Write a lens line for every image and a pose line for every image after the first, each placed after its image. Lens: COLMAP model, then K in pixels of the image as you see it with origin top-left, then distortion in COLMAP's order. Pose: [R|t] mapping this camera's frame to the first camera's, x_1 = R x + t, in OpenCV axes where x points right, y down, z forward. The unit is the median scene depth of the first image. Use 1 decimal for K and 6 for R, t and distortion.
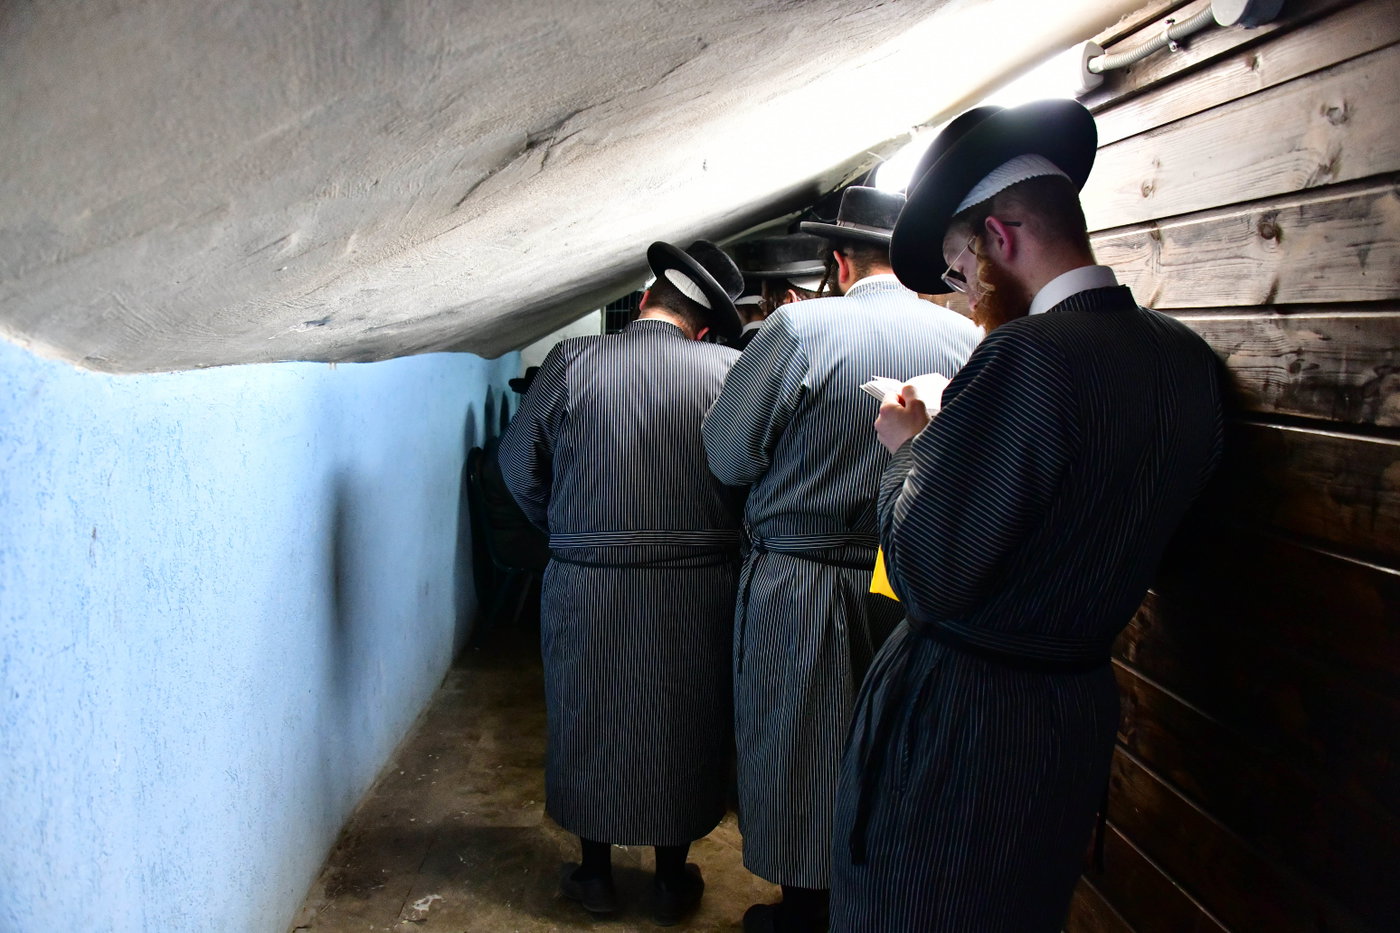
lens RADIAL K [[1104.8, 0, 707.8], [0, 1104.8, 452.3], [0, 0, 1]] dist [-0.139250, 0.054701]
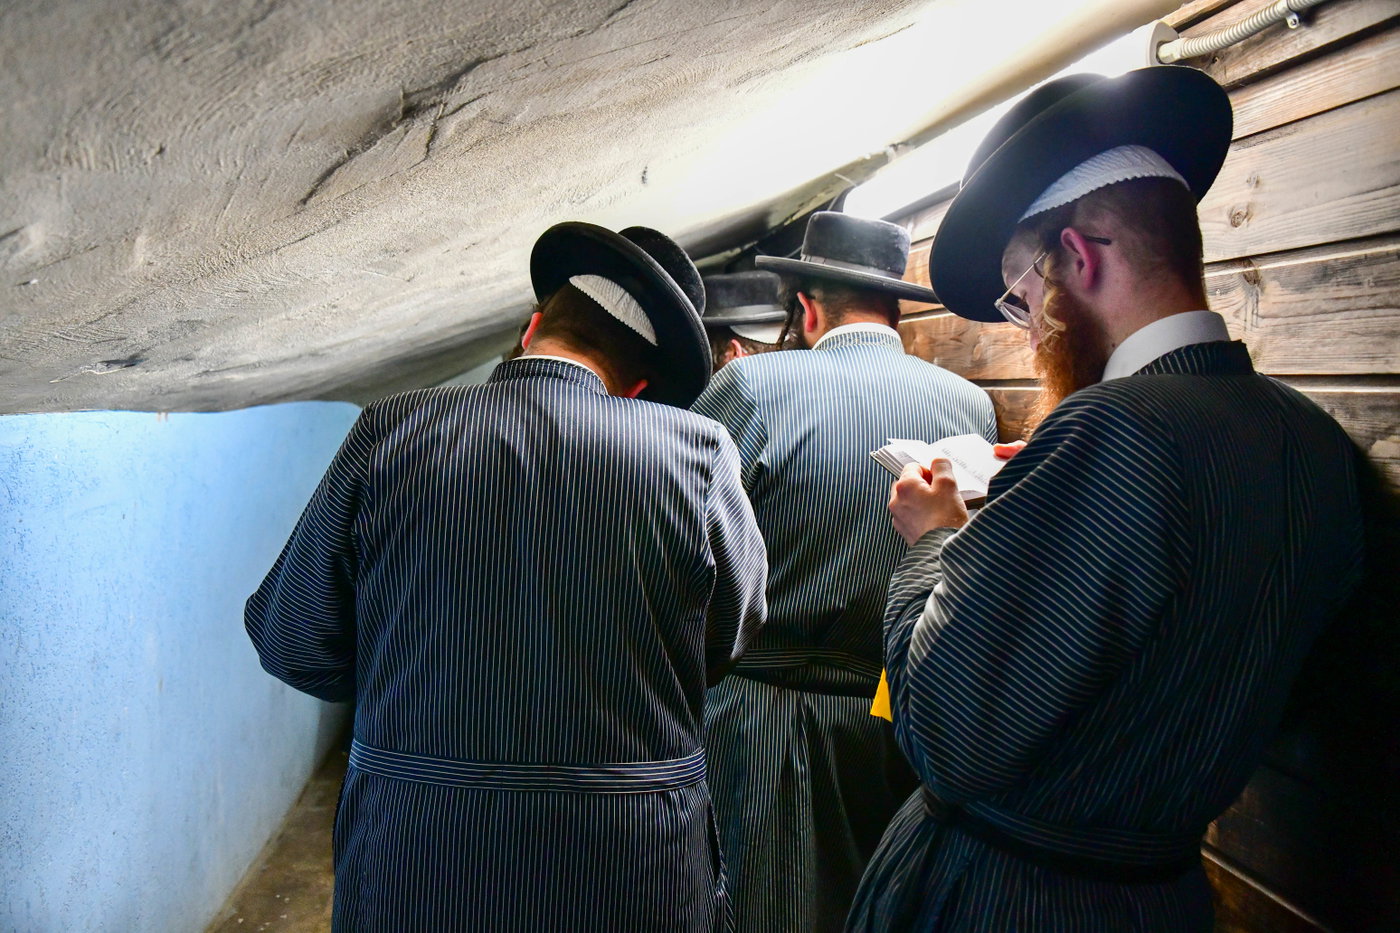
lens RADIAL K [[1277.1, 0, 700.0], [0, 1277.1, 466.5], [0, 0, 1]] dist [-0.063492, 0.015391]
pose [[0.998004, 0.023171, 0.058739, -0.017344], [-0.020417, 0.998684, -0.047055, -0.021603], [-0.059752, 0.045762, 0.997164, 0.158875]]
